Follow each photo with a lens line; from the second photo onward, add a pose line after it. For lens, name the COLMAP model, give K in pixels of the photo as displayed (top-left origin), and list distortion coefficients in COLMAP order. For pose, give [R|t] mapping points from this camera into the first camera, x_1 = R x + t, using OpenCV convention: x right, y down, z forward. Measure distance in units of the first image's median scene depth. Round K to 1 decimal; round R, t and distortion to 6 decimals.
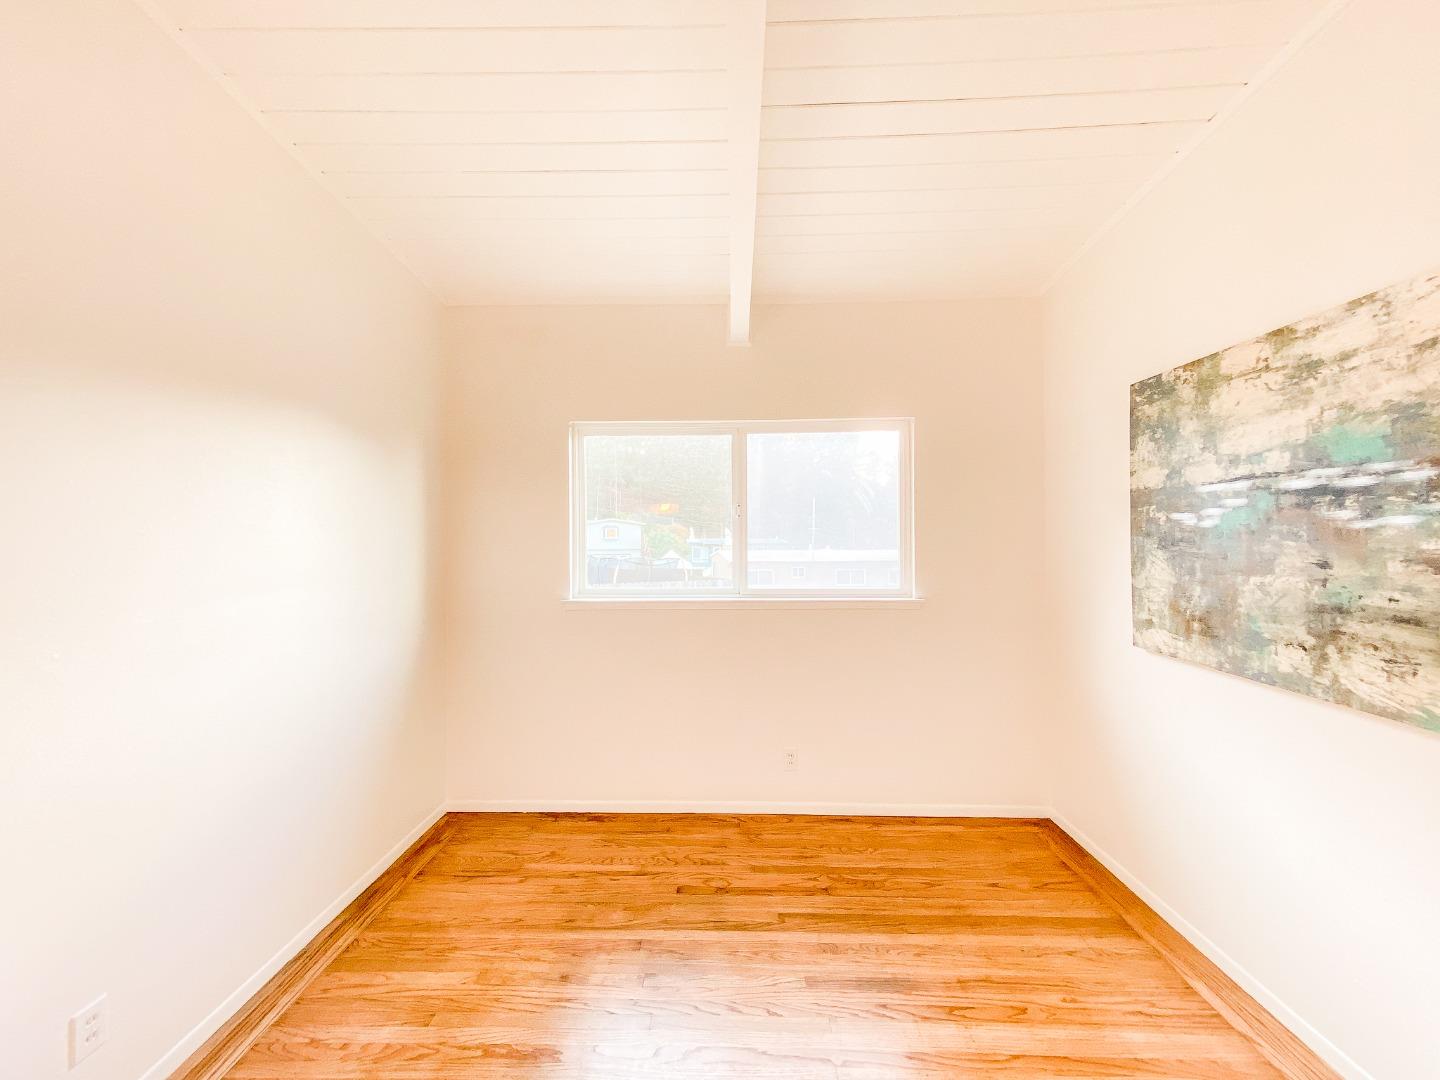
lens RADIAL K [[557.0, 0, 714.4], [0, 557.0, 532.6], [0, 0, 1]] dist [0.018027, -0.000621]
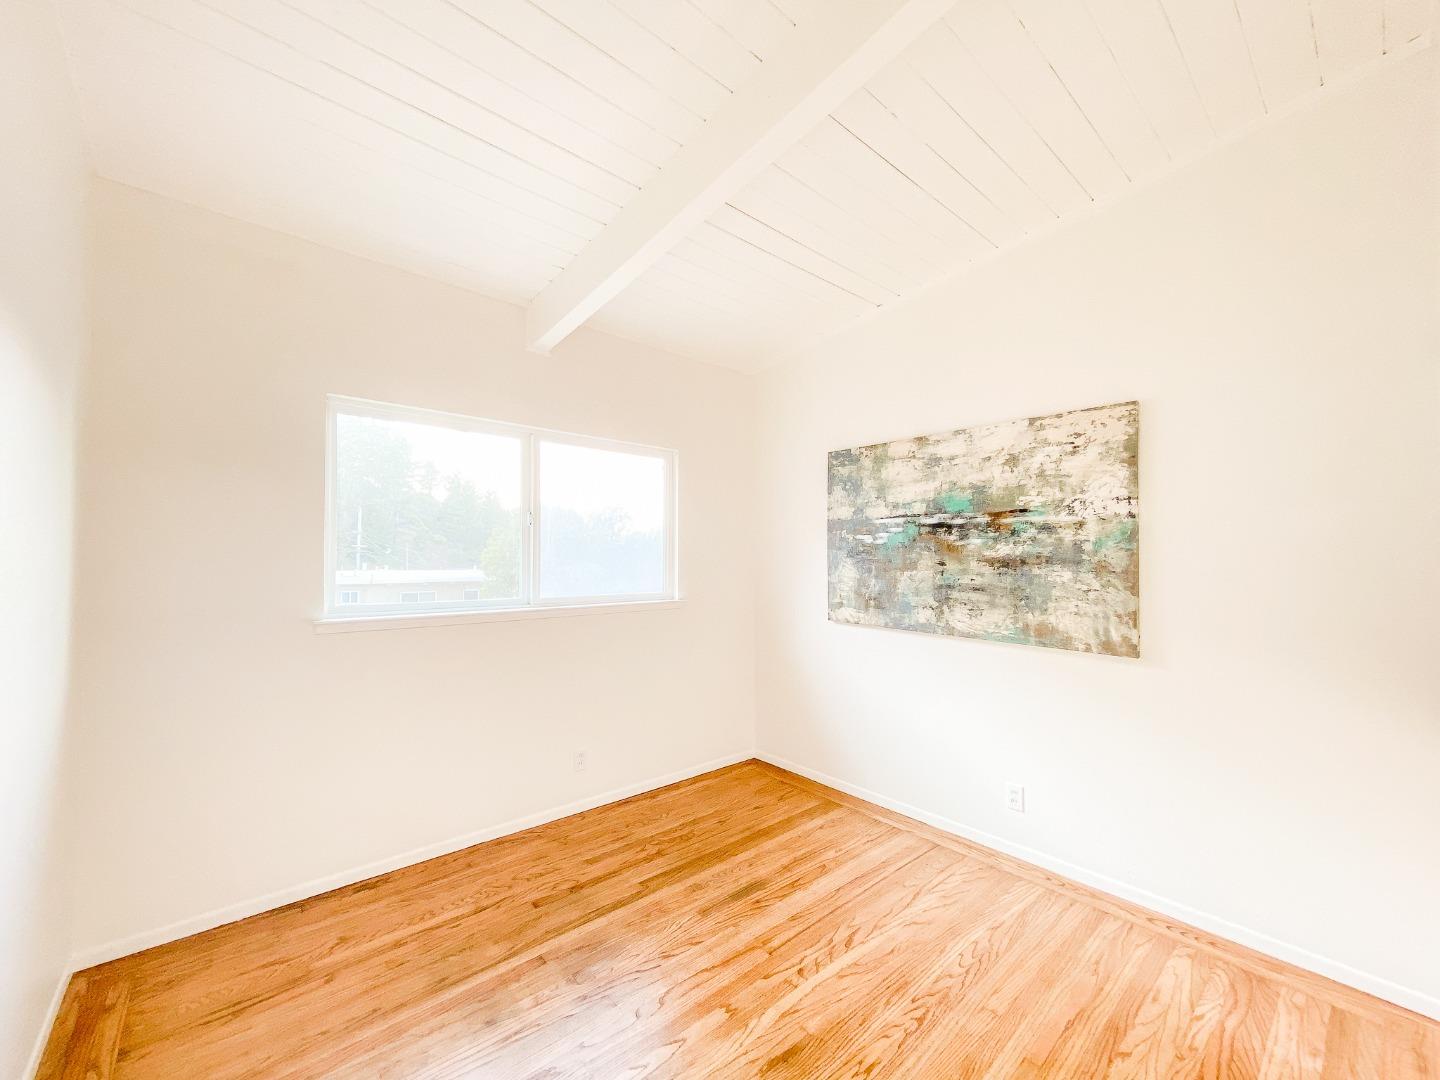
lens RADIAL K [[557.0, 0, 714.4], [0, 557.0, 532.6], [0, 0, 1]] dist [0.018027, -0.000621]
pose [[0.755791, 0.037154, 0.653758, -0.585642], [-0.015856, 0.999135, -0.038451, 0.028312], [-0.654621, 0.018695, 0.755726, 0.055568]]
